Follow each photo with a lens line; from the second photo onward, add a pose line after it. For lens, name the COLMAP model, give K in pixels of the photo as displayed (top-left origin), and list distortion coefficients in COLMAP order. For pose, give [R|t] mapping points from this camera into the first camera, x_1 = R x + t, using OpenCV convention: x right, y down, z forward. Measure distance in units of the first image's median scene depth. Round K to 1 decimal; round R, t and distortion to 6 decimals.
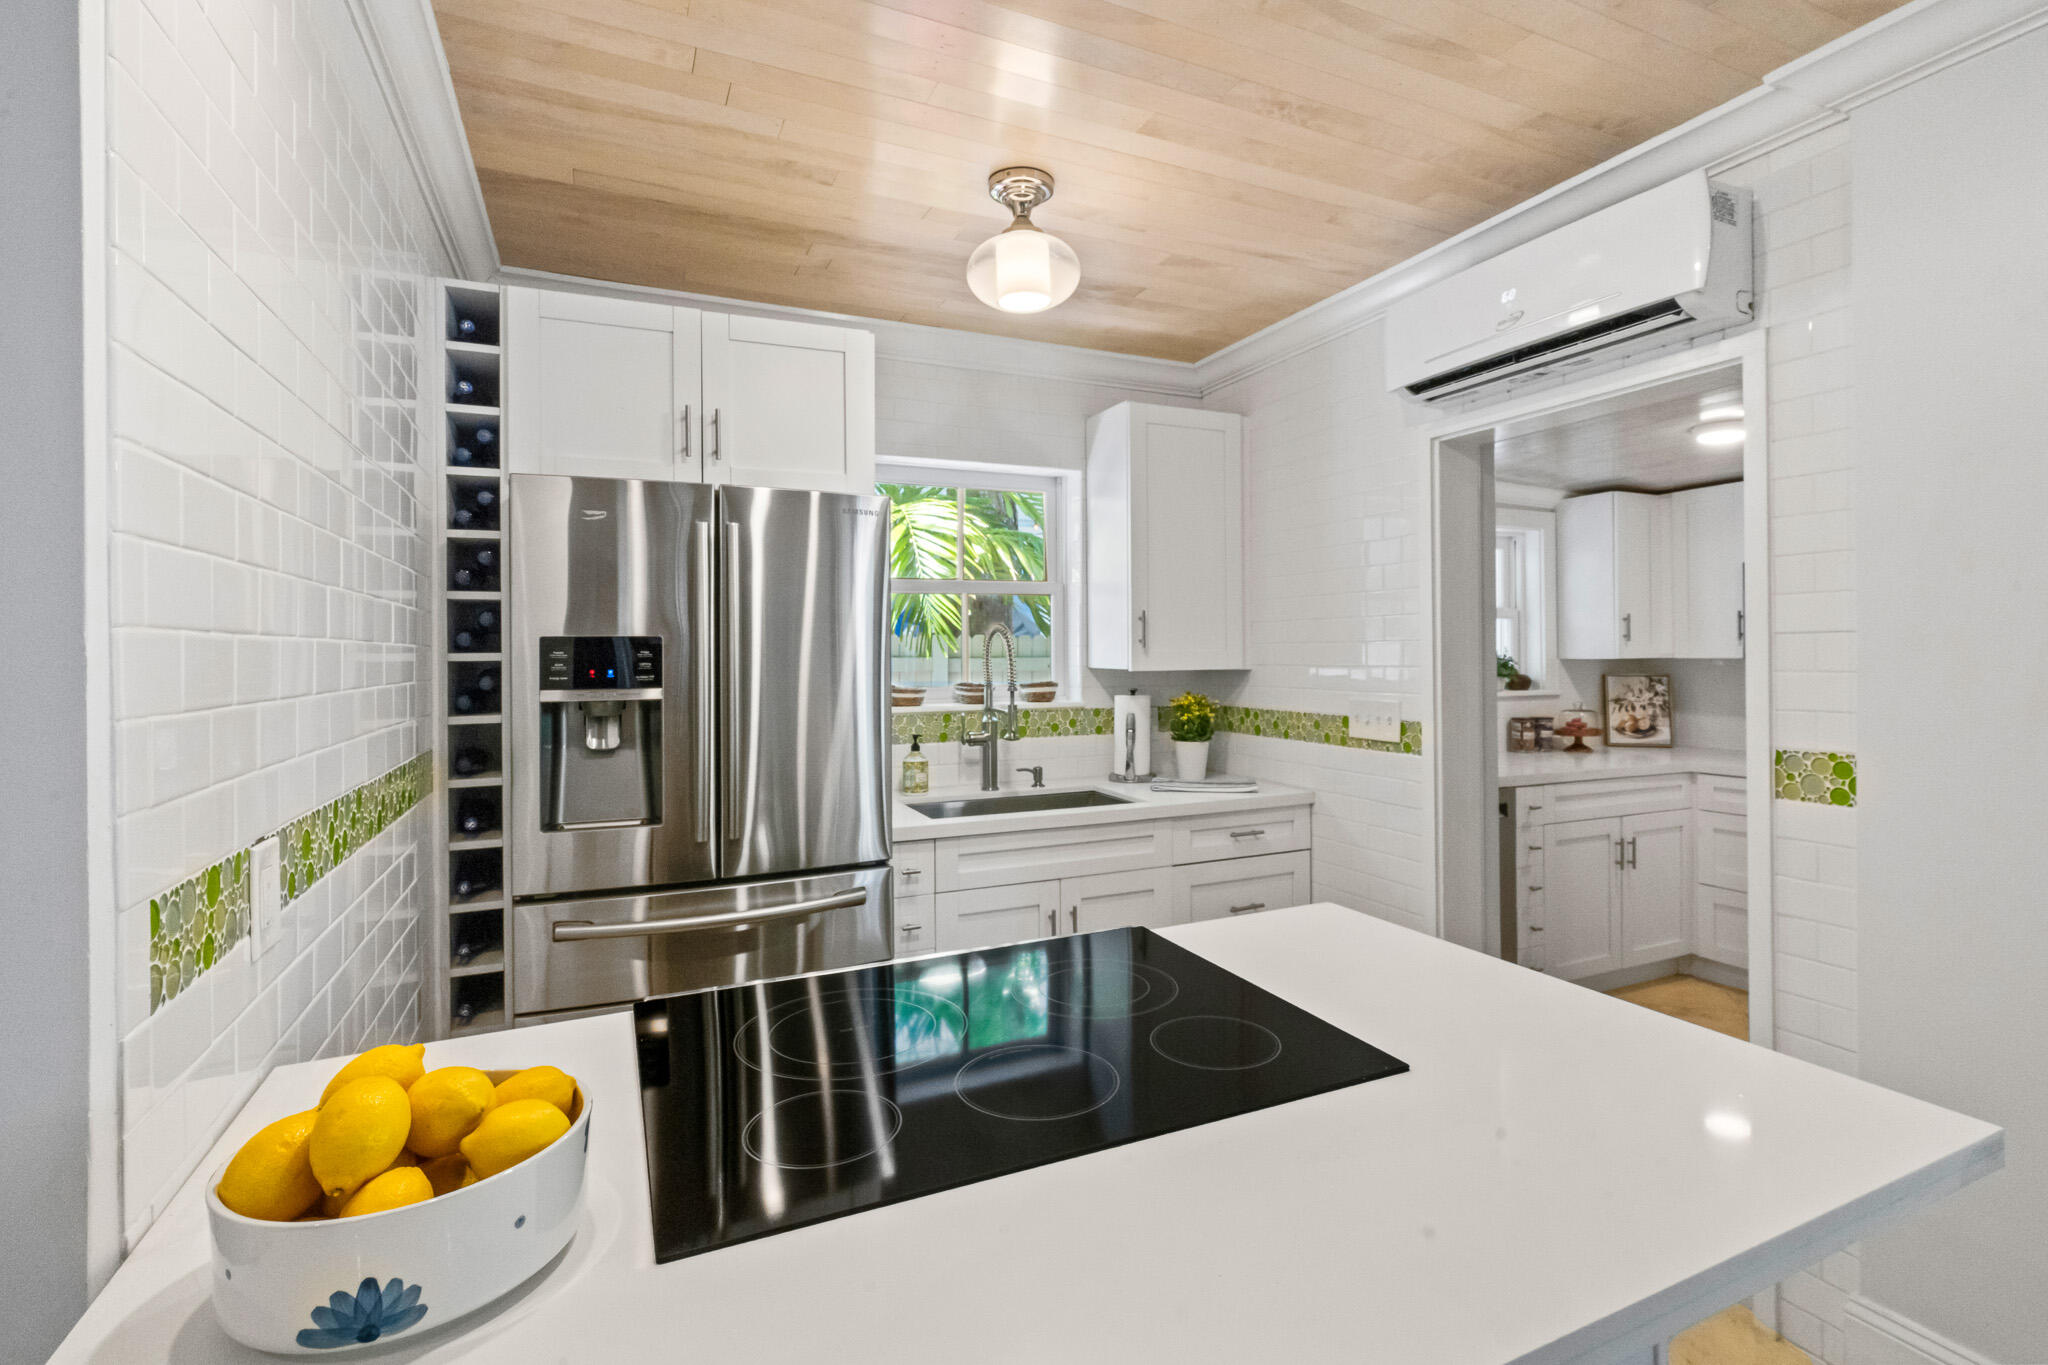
lens RADIAL K [[976.2, 0, 1063.1], [0, 976.2, 648.2], [0, 0, 1]] dist [-0.005494, 0.006112]
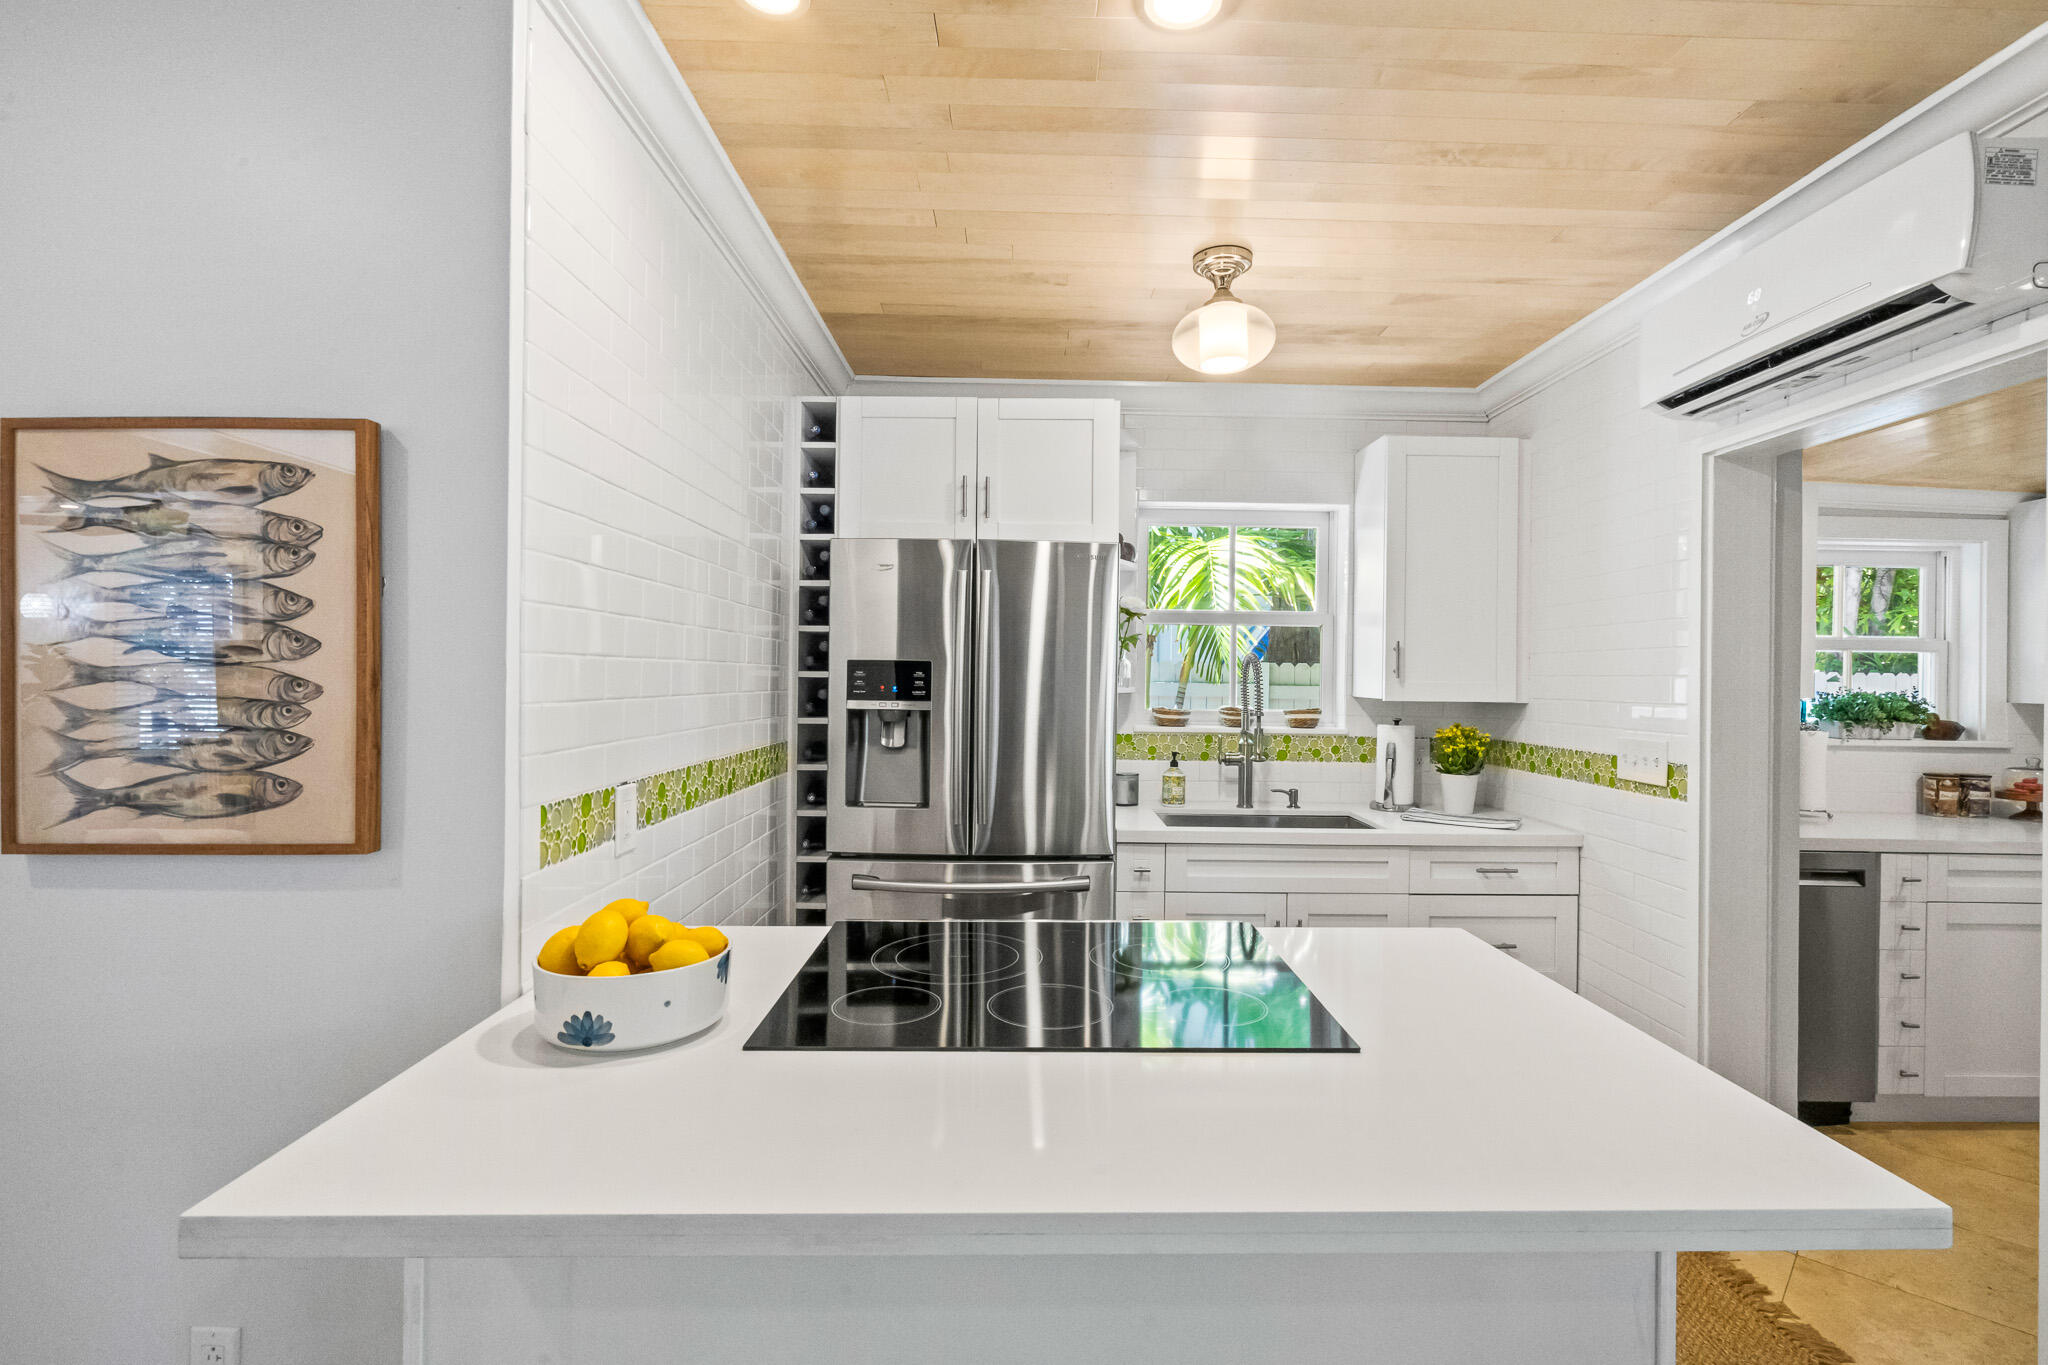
lens RADIAL K [[963.7, 0, 1045.7], [0, 963.7, 672.6], [0, 0, 1]] dist [-0.000952, 0.000026]
pose [[0.911861, 0.017580, -0.410121, 0.174512], [-0.018454, 0.999828, 0.001829, -0.001204], [0.410083, 0.005901, 0.912029, -0.064172]]
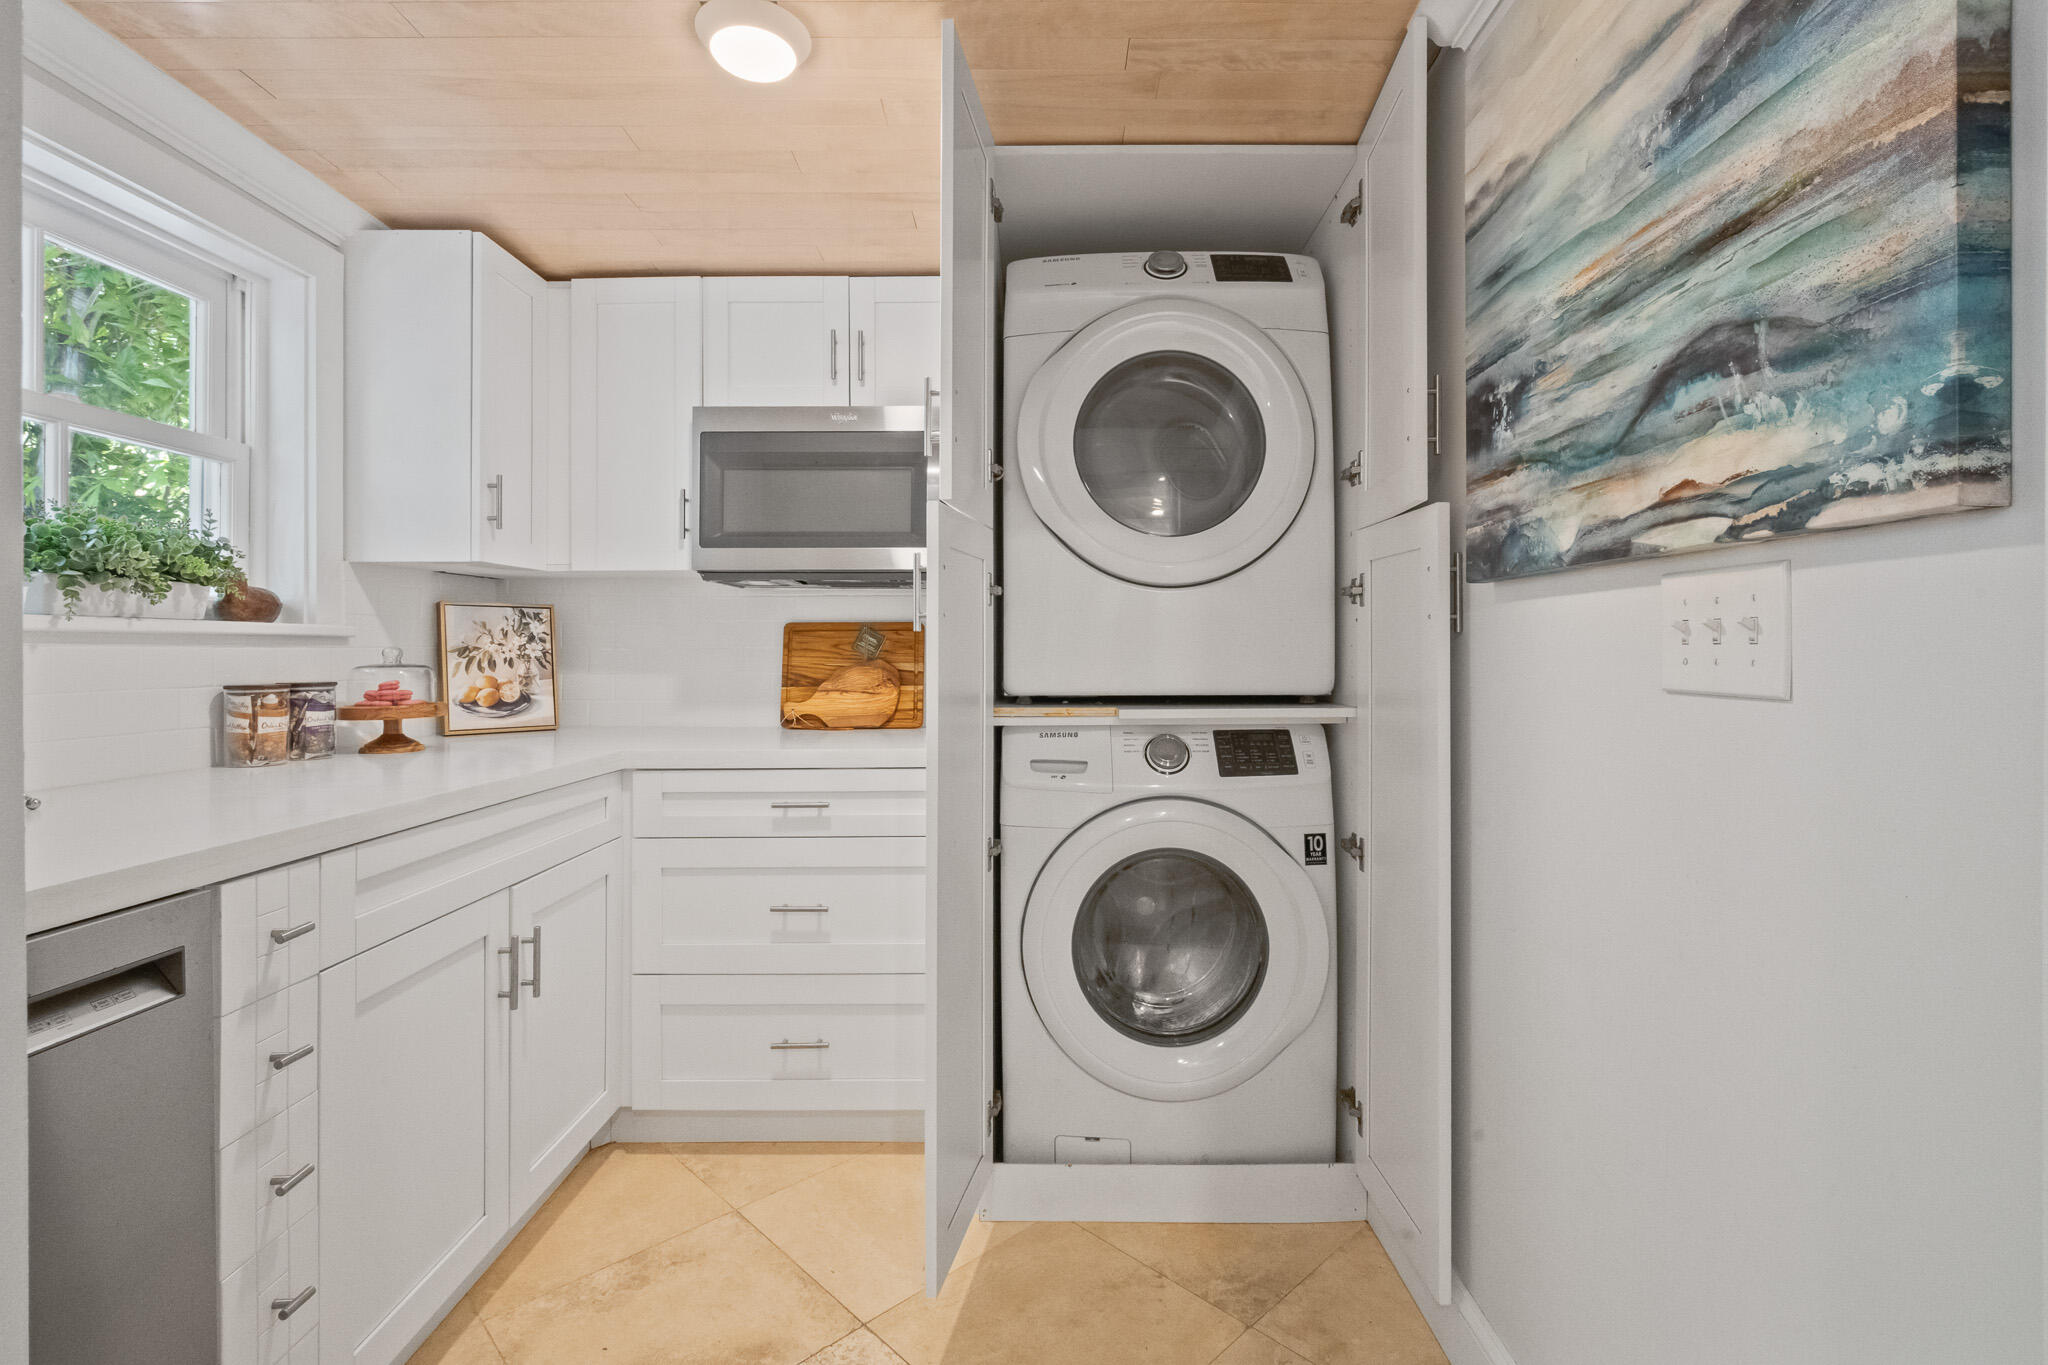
lens RADIAL K [[946.7, 0, 1033.5], [0, 946.7, 648.5], [0, 0, 1]] dist [-0.001677, 0.000220]
pose [[0.435378, 0.005192, 0.900233, 0.368888], [-0.007524, 0.999969, -0.002129, 0.080850], [-0.900216, -0.005846, 0.435404, 0.768765]]
